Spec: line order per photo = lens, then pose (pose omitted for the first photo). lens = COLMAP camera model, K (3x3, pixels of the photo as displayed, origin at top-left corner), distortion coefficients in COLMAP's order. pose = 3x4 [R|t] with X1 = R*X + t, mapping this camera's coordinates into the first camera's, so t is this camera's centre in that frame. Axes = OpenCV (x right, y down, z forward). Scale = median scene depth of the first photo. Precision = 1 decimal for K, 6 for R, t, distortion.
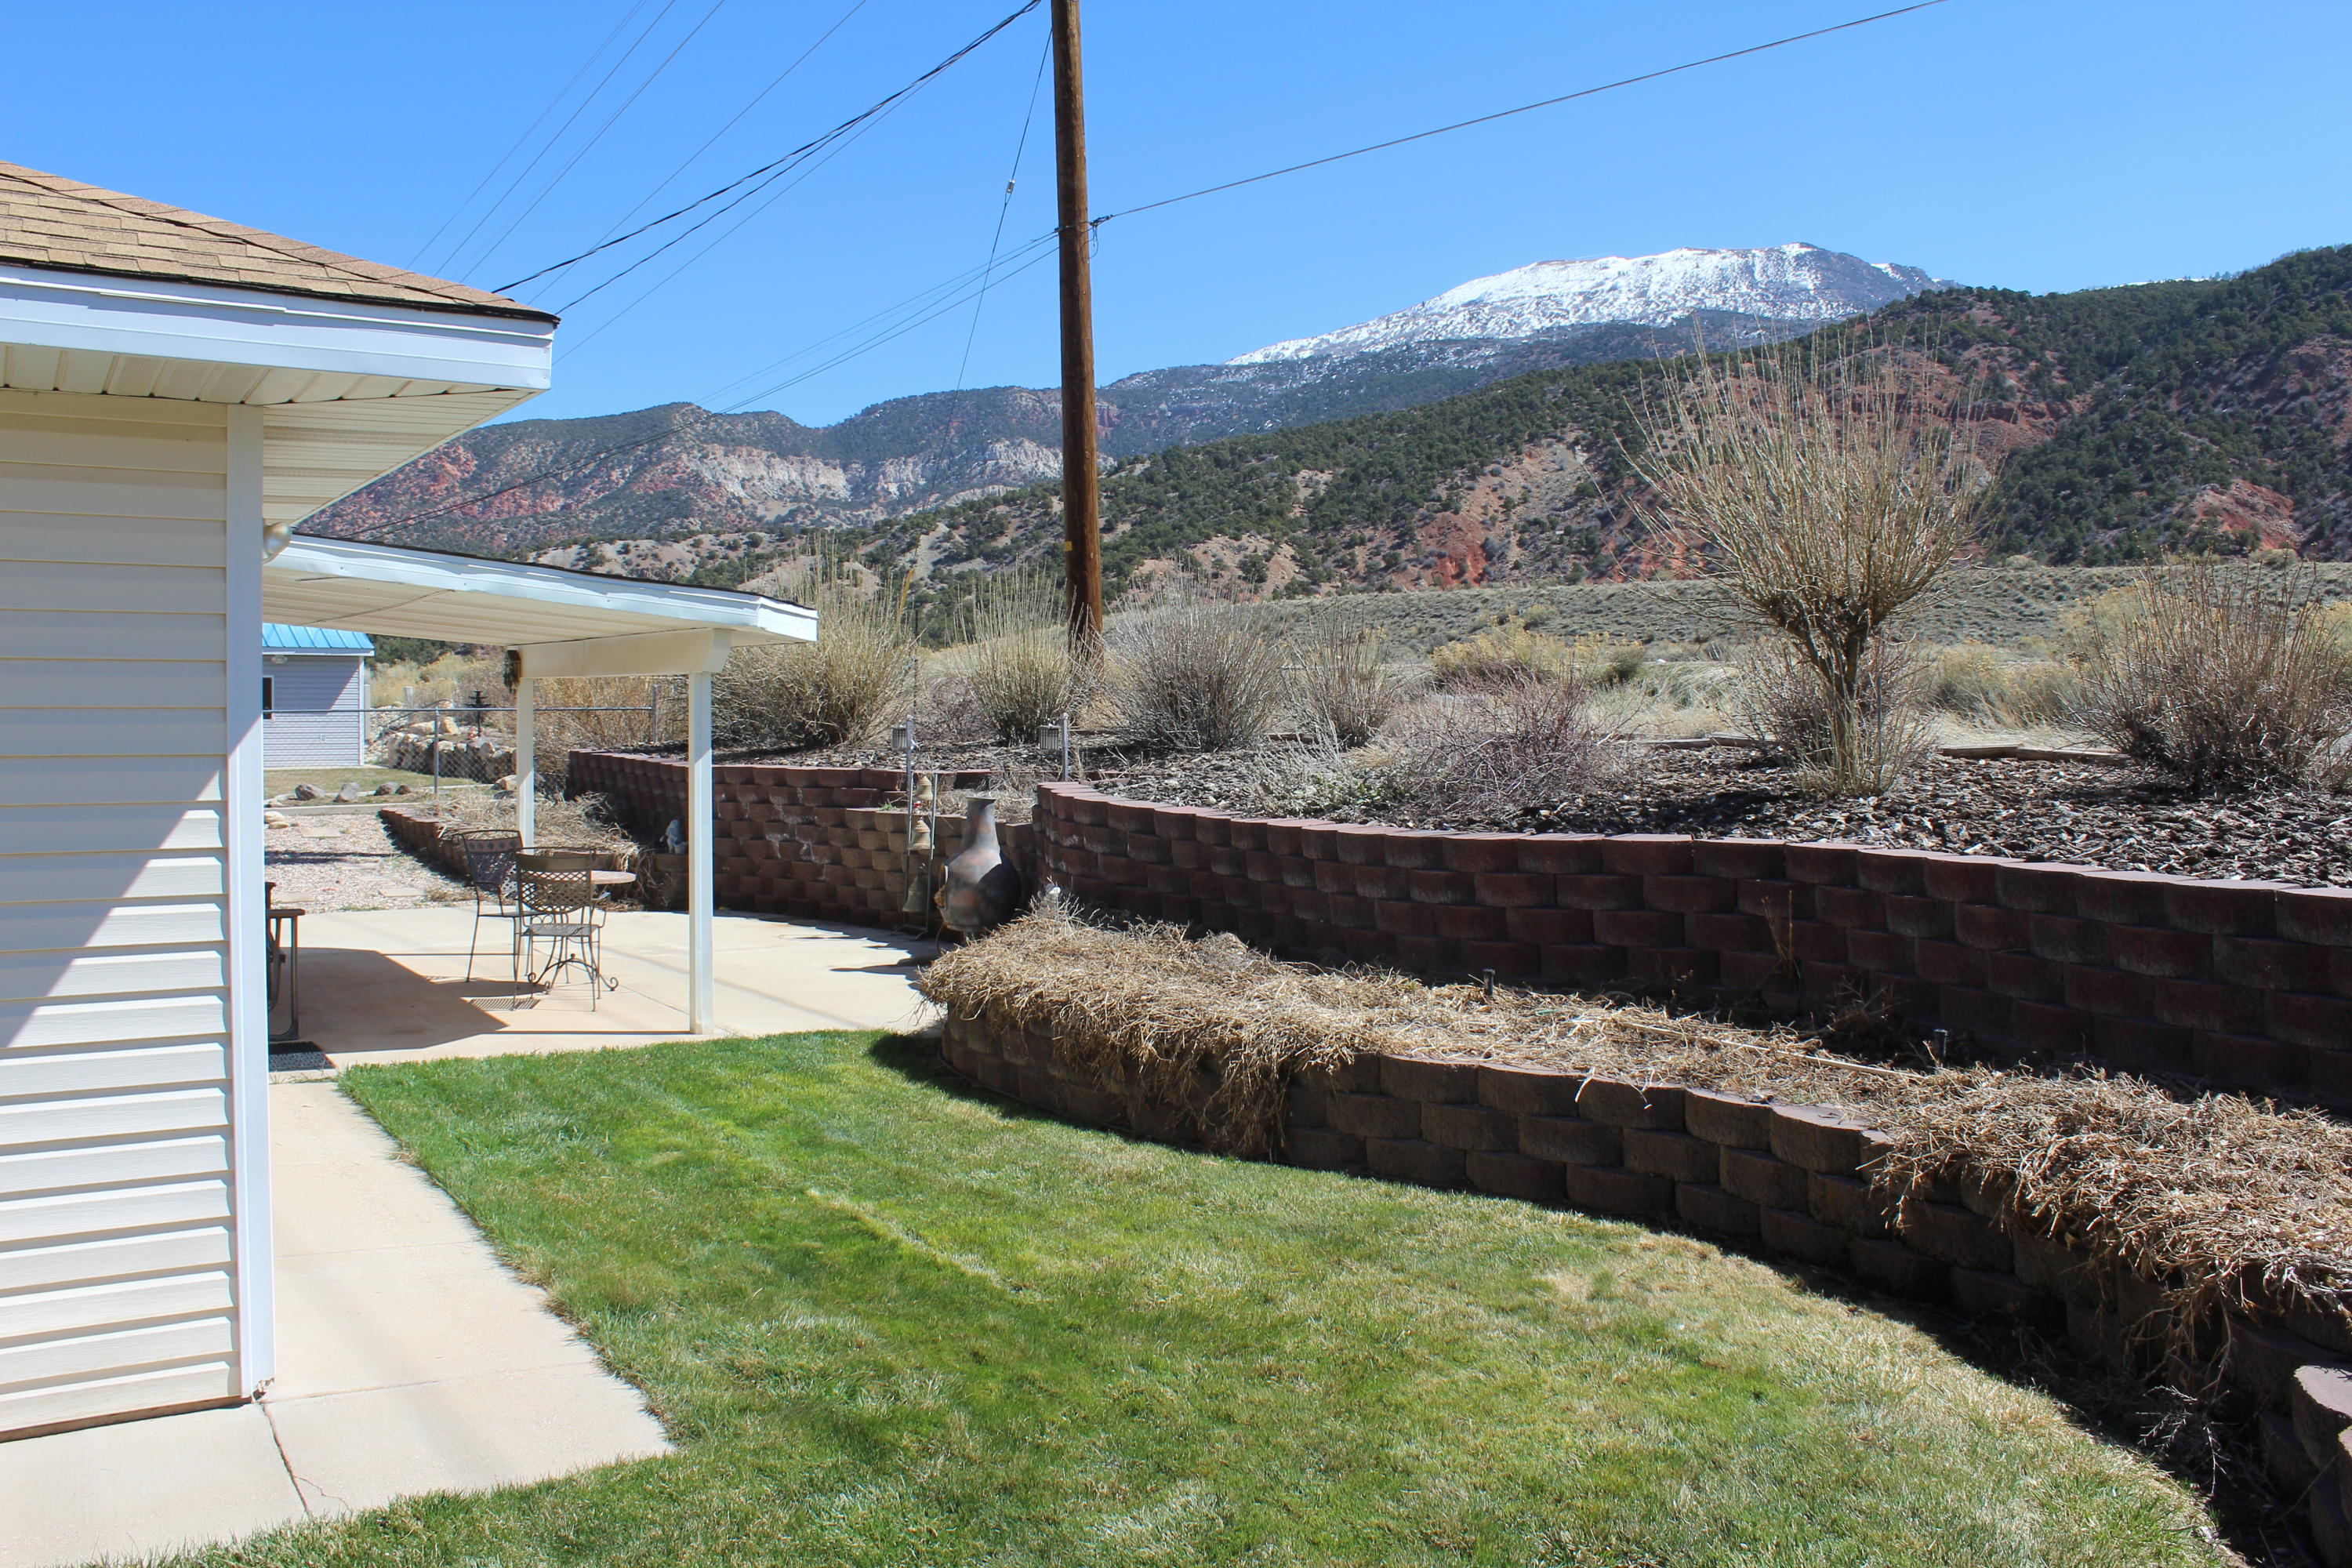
lens RADIAL K [[1981.5, 0, 1174.1], [0, 1981.5, 772.6], [0, 0, 1]] dist [-0.155947, 0.123913]
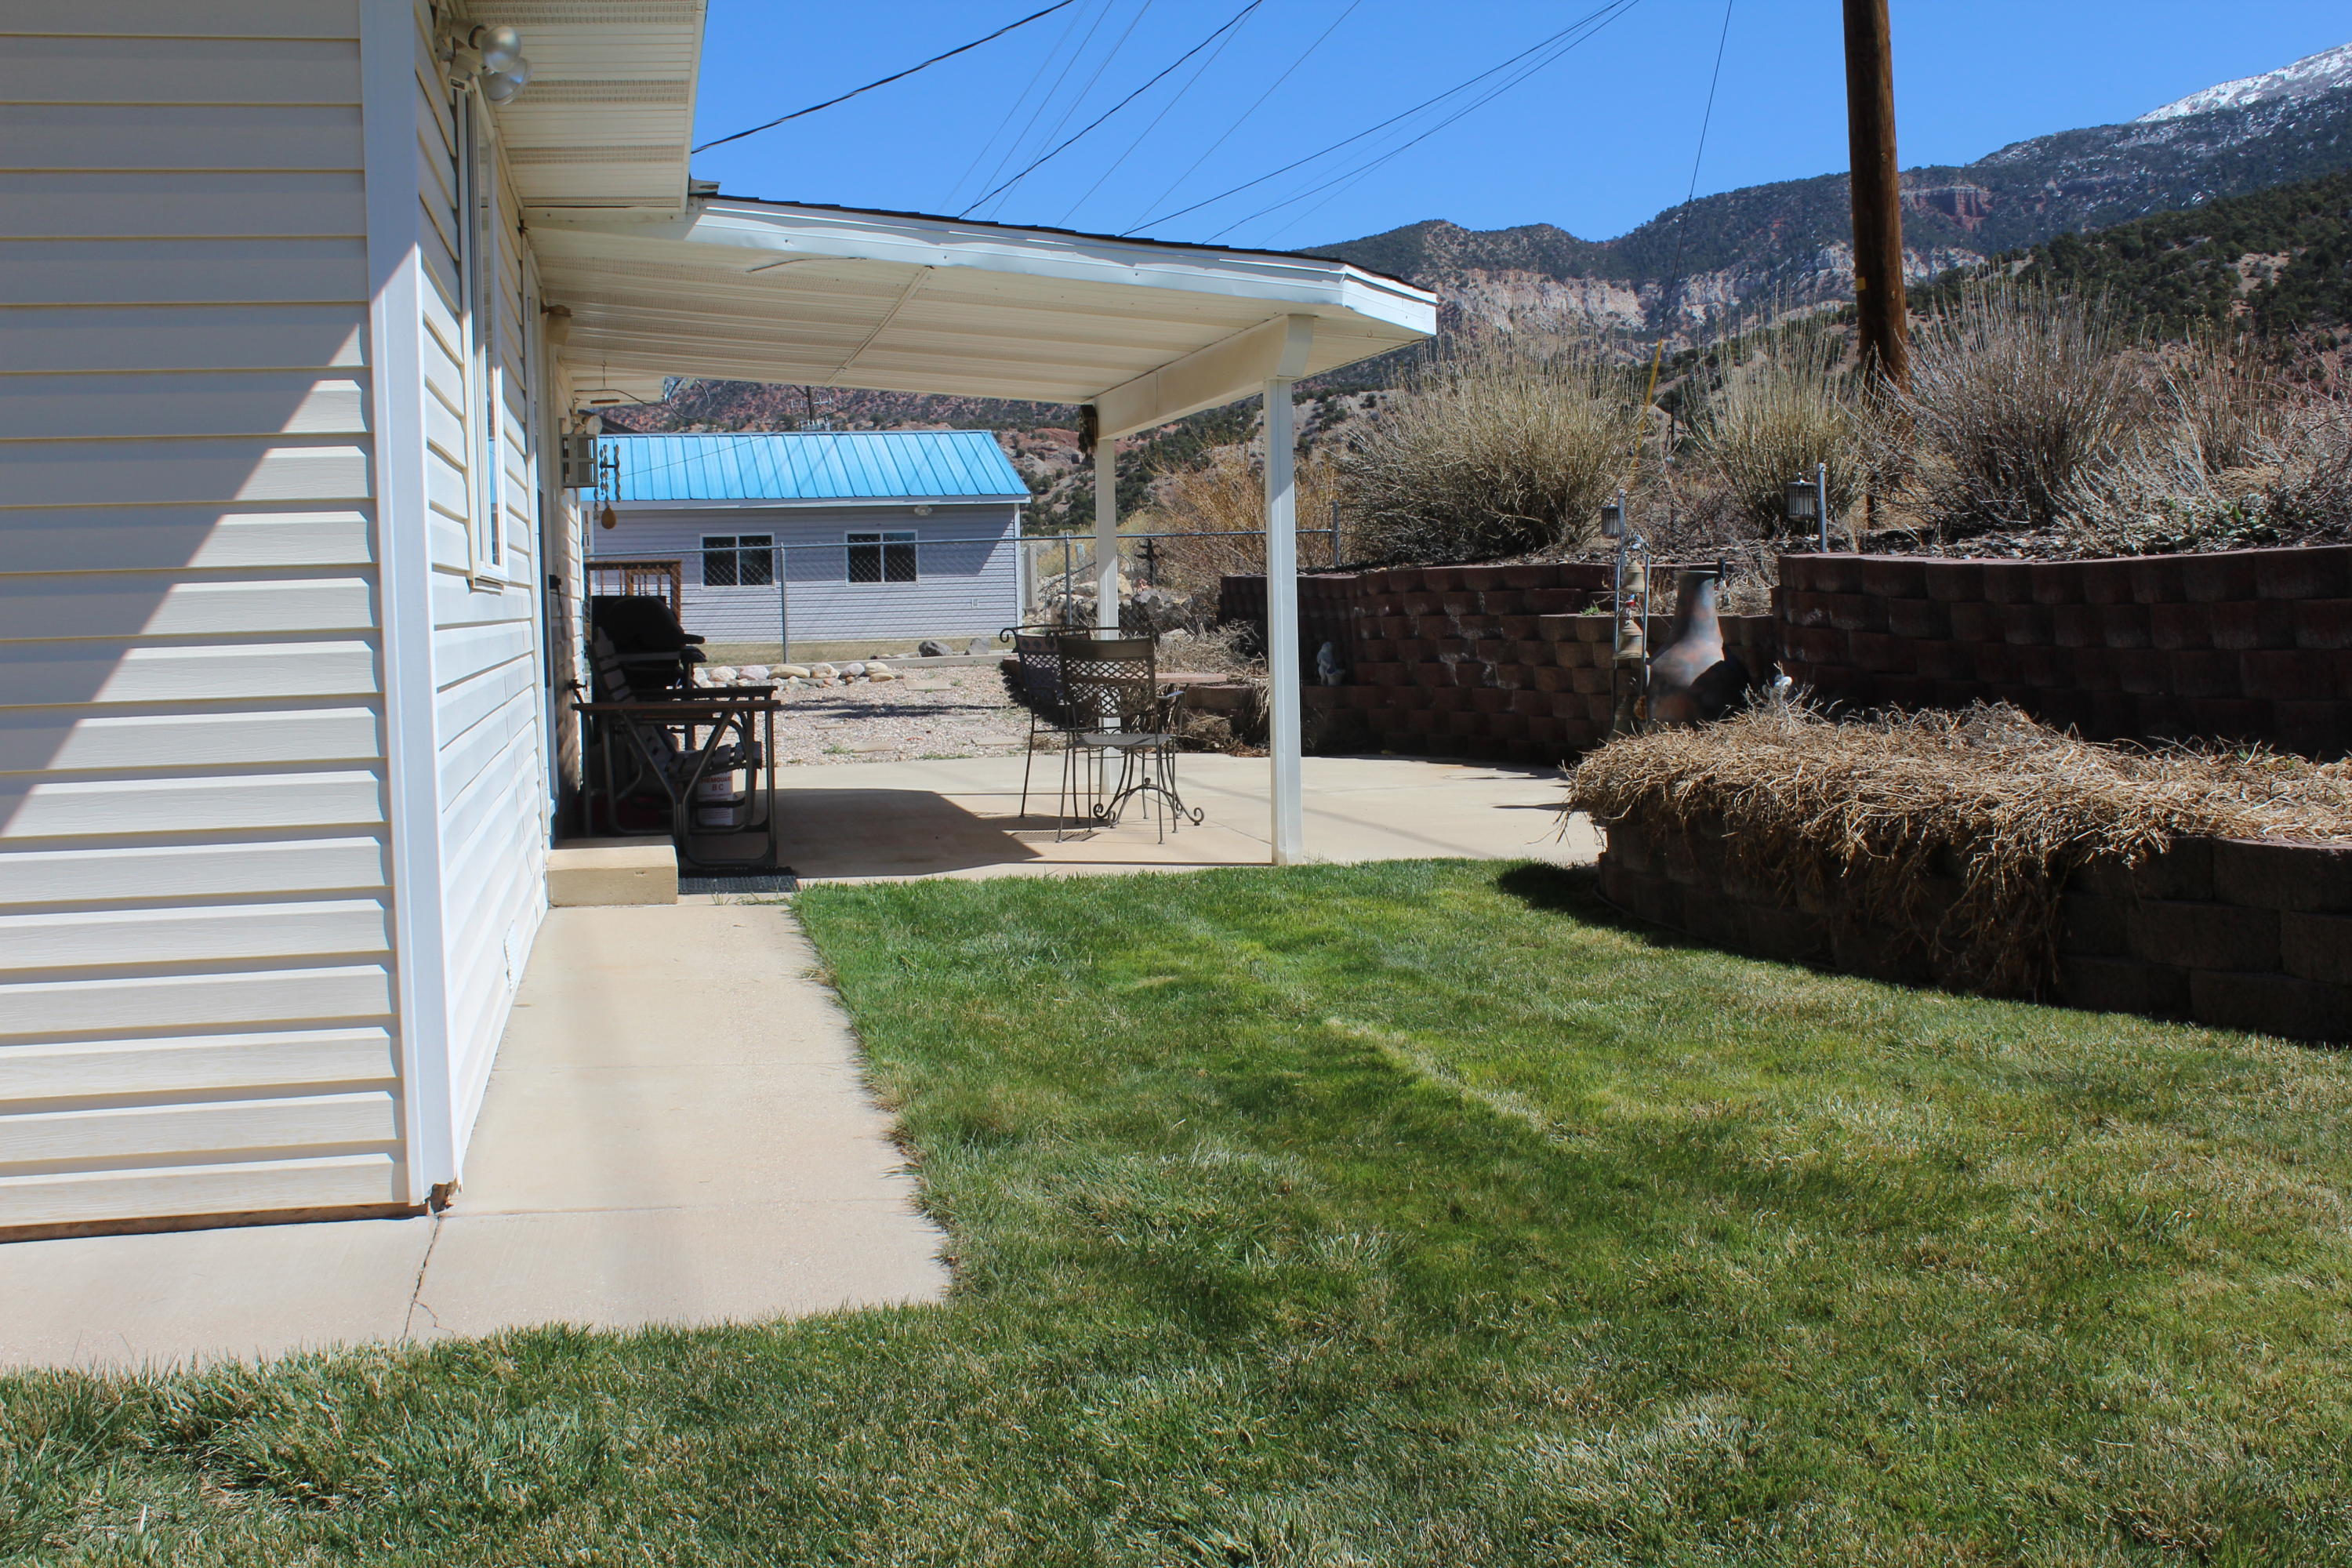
lens RADIAL K [[2413.8, 0, 1178.8], [0, 2413.8, 775.5], [0, 0, 1]] dist [-0.084424, 0.000000]
pose [[0.934975, -0.005775, -0.354668, 0.057029], [0.019581, 0.999183, 0.035348, 0.079016], [0.354174, -0.039994, 0.934324, 0.151460]]
